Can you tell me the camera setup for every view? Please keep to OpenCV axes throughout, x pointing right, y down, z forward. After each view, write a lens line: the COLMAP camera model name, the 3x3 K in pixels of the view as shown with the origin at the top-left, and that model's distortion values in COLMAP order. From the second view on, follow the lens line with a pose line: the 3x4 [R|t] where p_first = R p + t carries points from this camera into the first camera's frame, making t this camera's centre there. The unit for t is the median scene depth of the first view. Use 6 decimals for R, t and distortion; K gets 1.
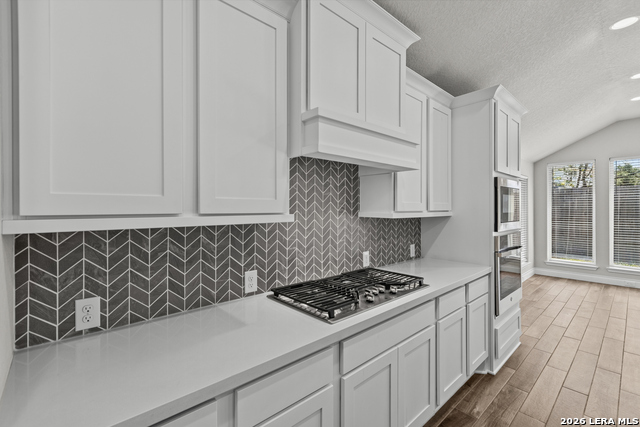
lens RADIAL K [[287.1, 0, 317.0], [0, 287.1, 214.2], [0, 0, 1]] dist [-0.002067, -0.000590]
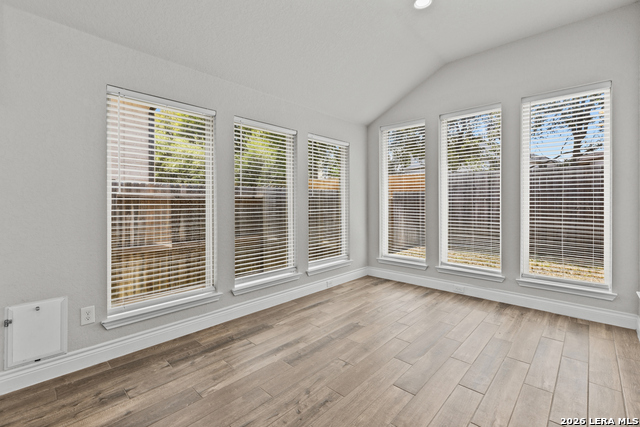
lens RADIAL K [[287.1, 0, 310.4], [0, 287.1, 200.3], [0, 0, 1]] dist [-0.002067, -0.000590]
pose [[0.998326, 0.006012, 0.057532, 0.577059], [-0.005335, 0.999915, -0.011924, 0.025155], [-0.057599, 0.011597, 0.998272, 0.272274]]
